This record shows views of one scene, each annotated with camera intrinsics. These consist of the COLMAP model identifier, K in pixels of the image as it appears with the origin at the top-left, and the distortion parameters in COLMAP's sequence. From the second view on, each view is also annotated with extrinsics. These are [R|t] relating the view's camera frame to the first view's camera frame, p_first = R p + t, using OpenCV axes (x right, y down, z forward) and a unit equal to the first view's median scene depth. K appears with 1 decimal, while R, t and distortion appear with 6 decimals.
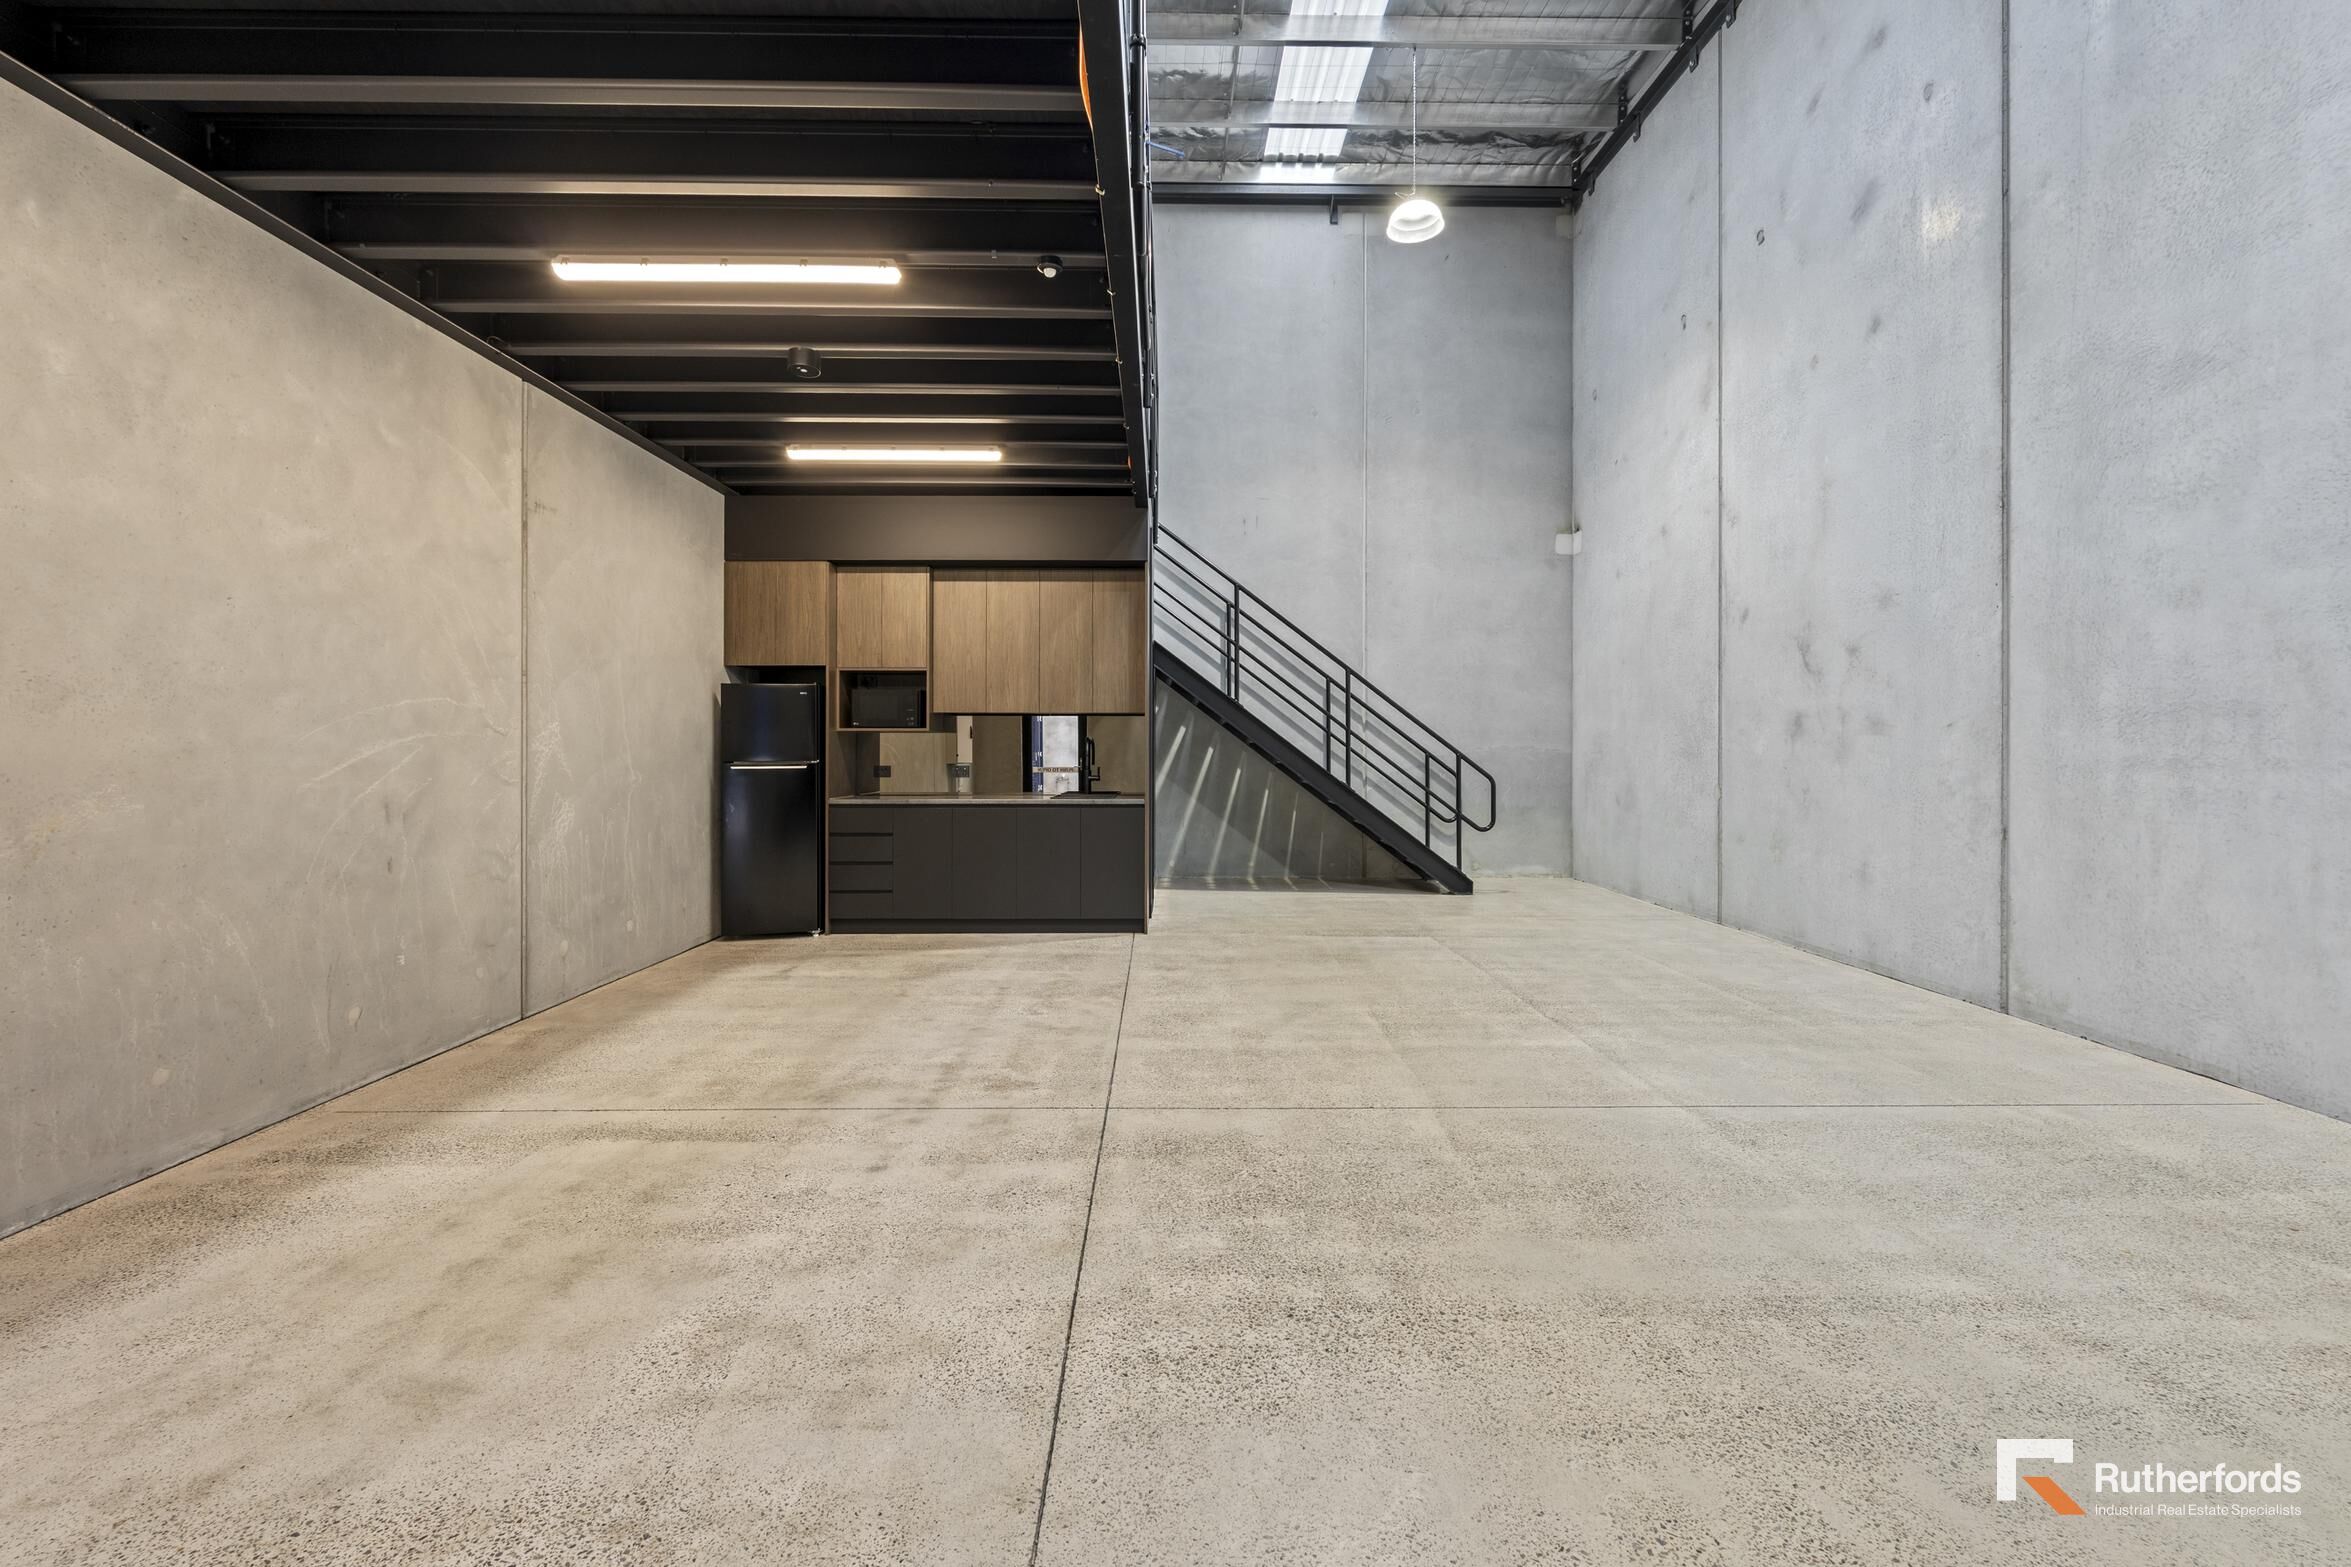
lens RADIAL K [[1027.3, 0, 1181.8], [0, 1027.3, 756.5], [0, 0, 1]] dist [-0.003225, -0.000426]
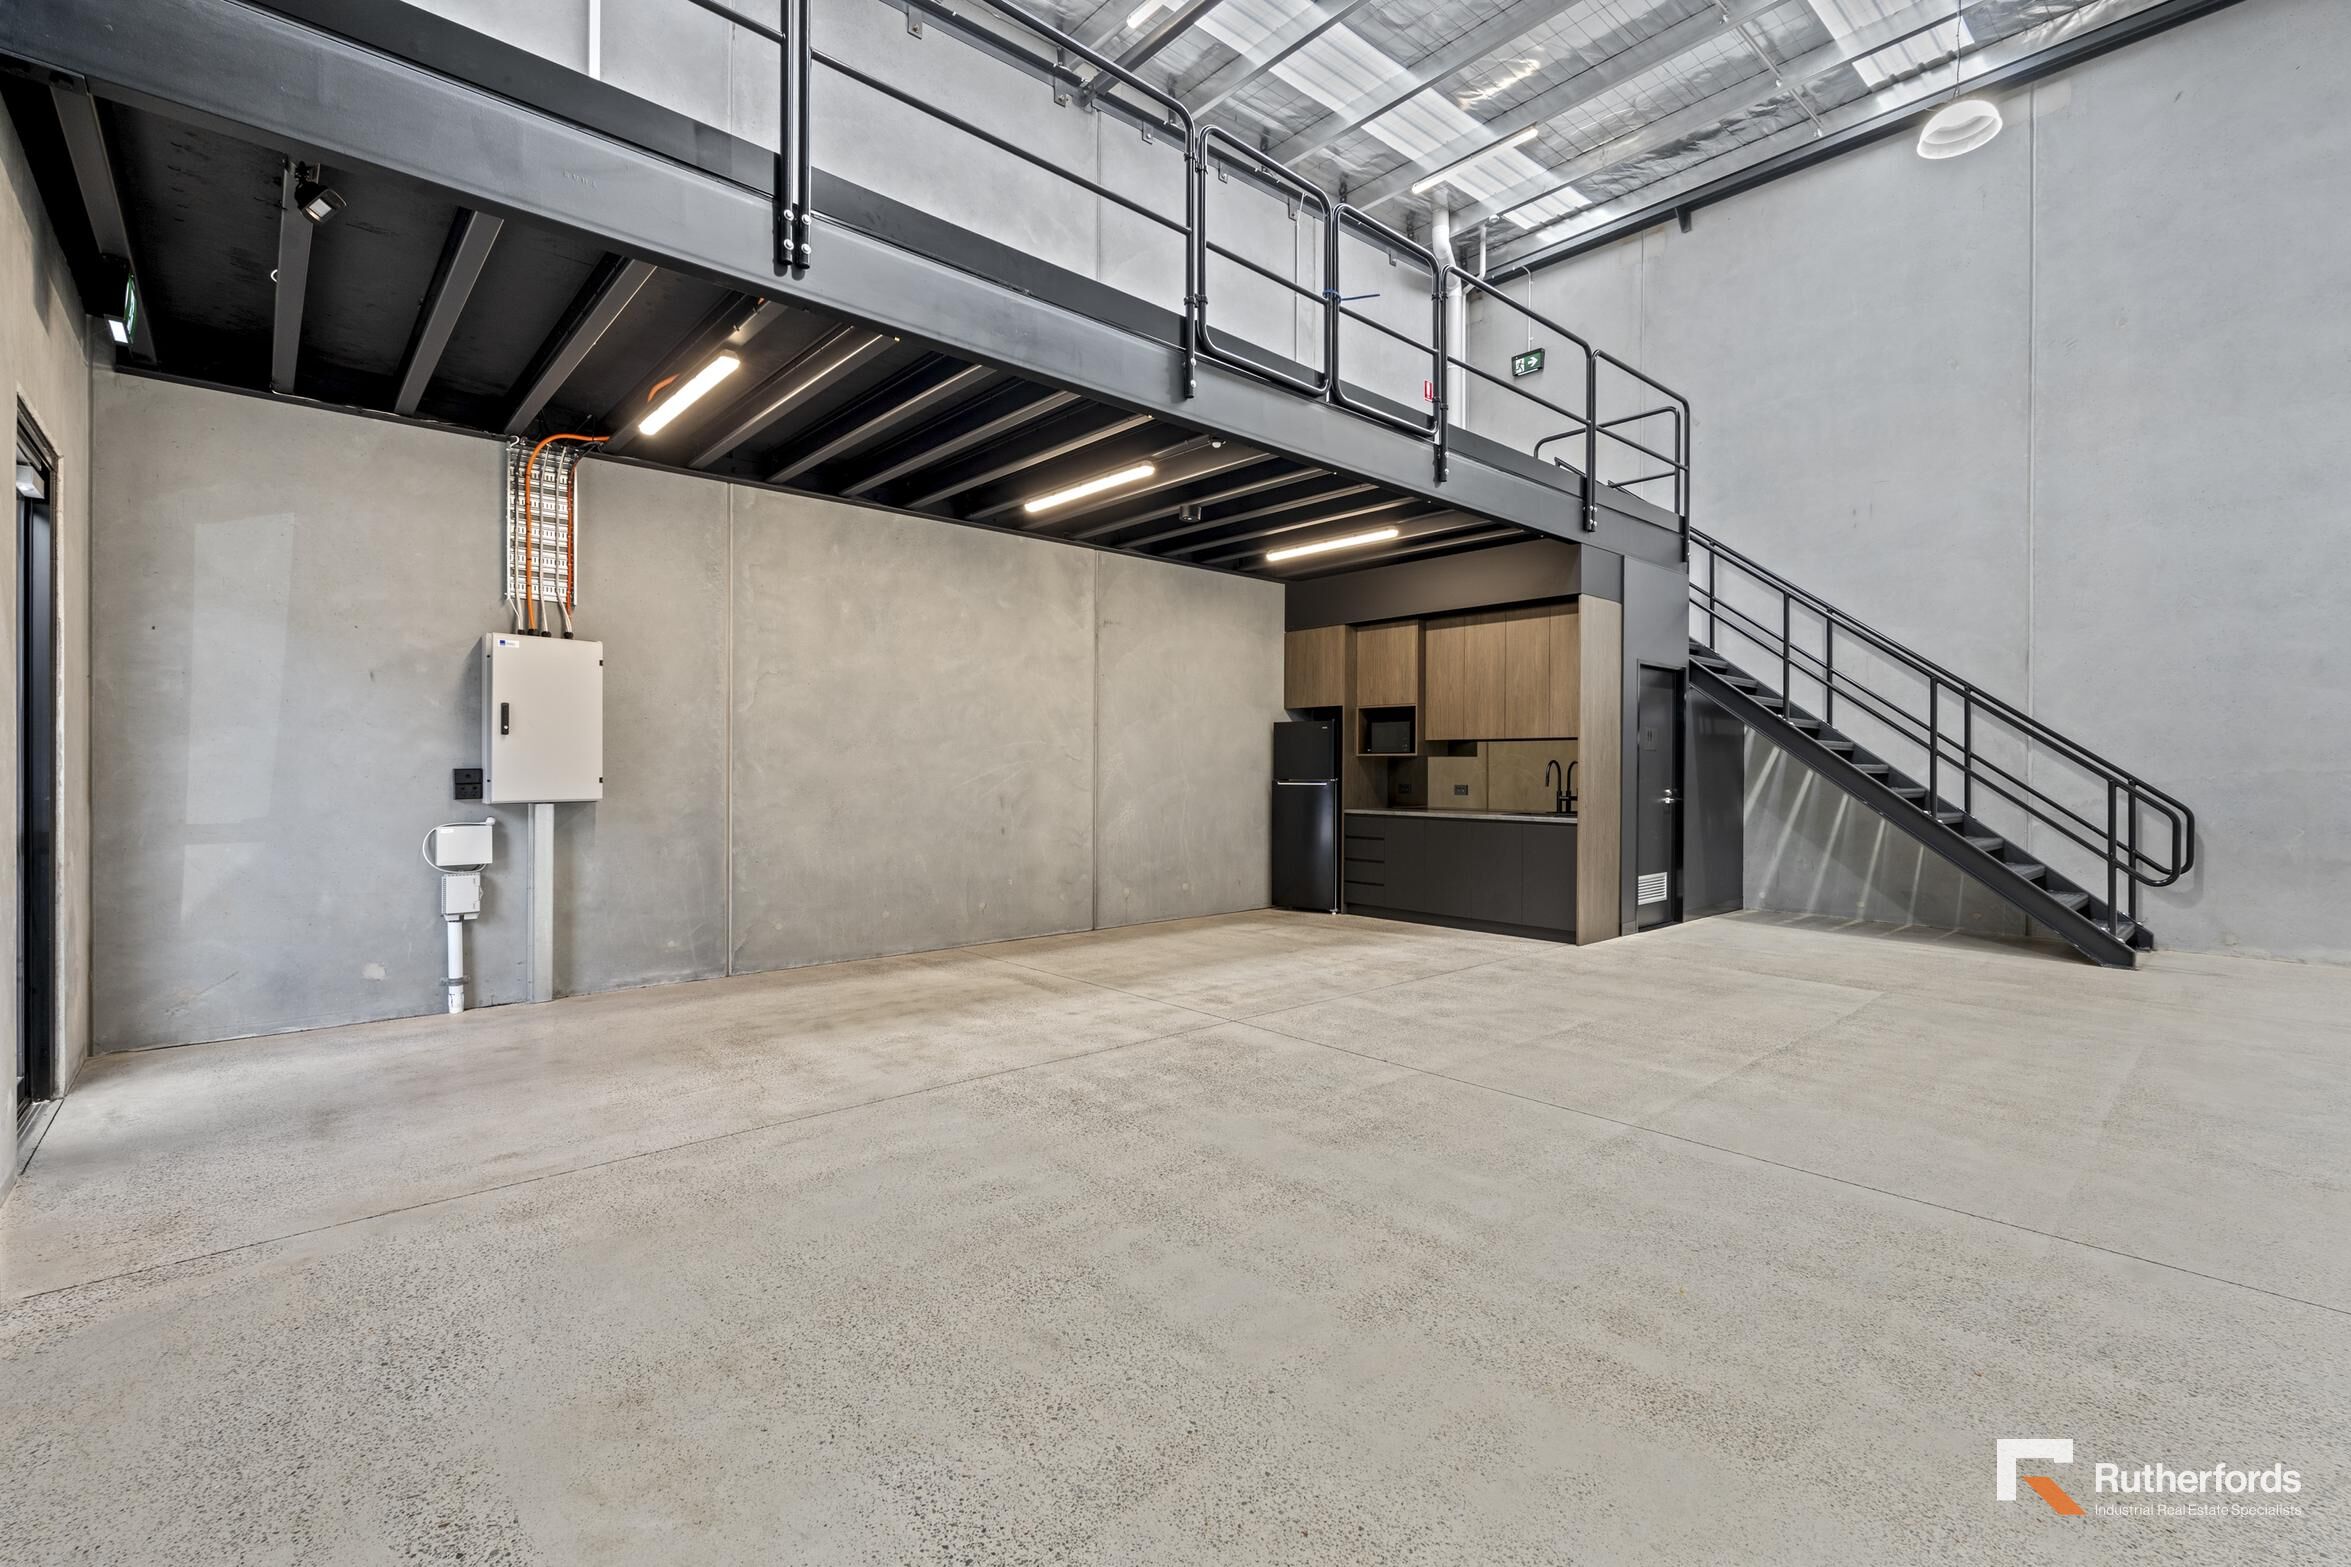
lens RADIAL K [[1027.3, 0, 1188.4], [0, 1027.3, 773.7], [0, 0, 1]] dist [-0.003225, -0.000426]
pose [[0.662317, 0.004822, -0.749208, 0.828279], [-0.008531, 0.999963, -0.001106, -0.000178], [0.749175, 0.007124, 0.662333, 0.002589]]
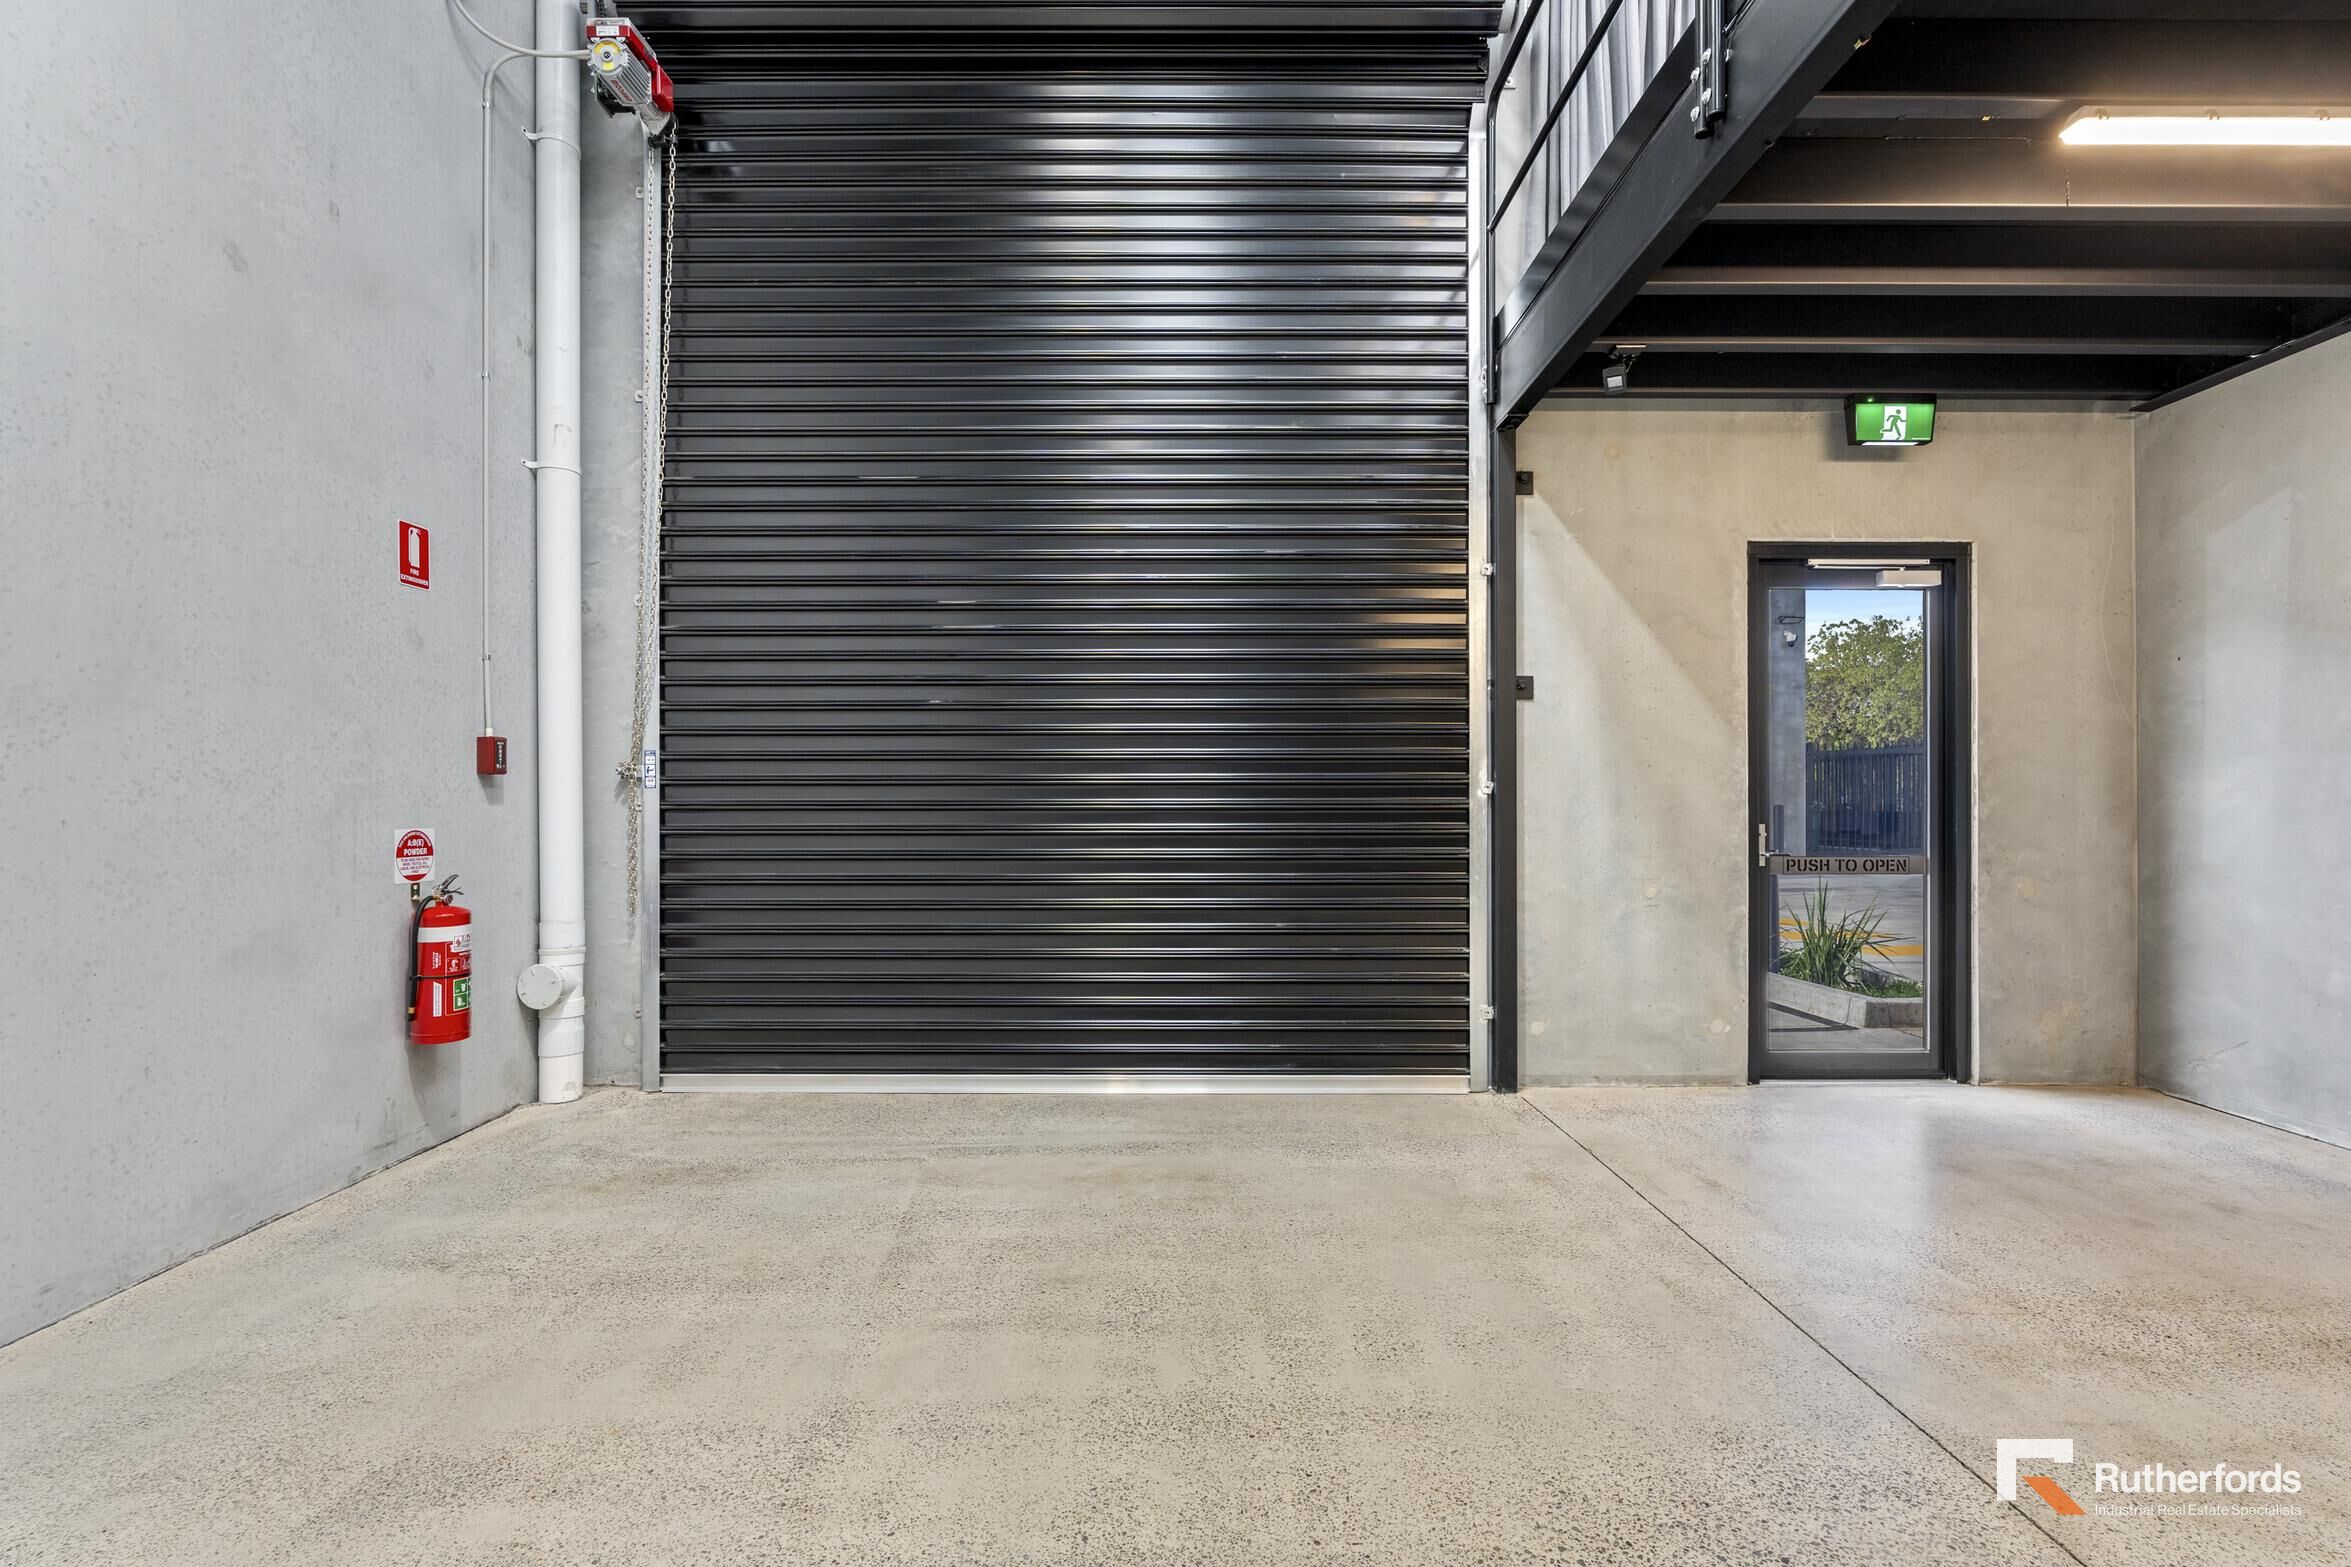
lens RADIAL K [[1027.3, 0, 1174.9], [0, 1027.3, 807.1], [0, 0, 1]] dist [-0.003225, -0.000426]
pose [[-0.999872, -0.001340, 0.015913, 0.294736], [-0.001177, 0.999947, 0.010207, -0.005595], [-0.015926, 0.010187, -0.999821, 0.955563]]
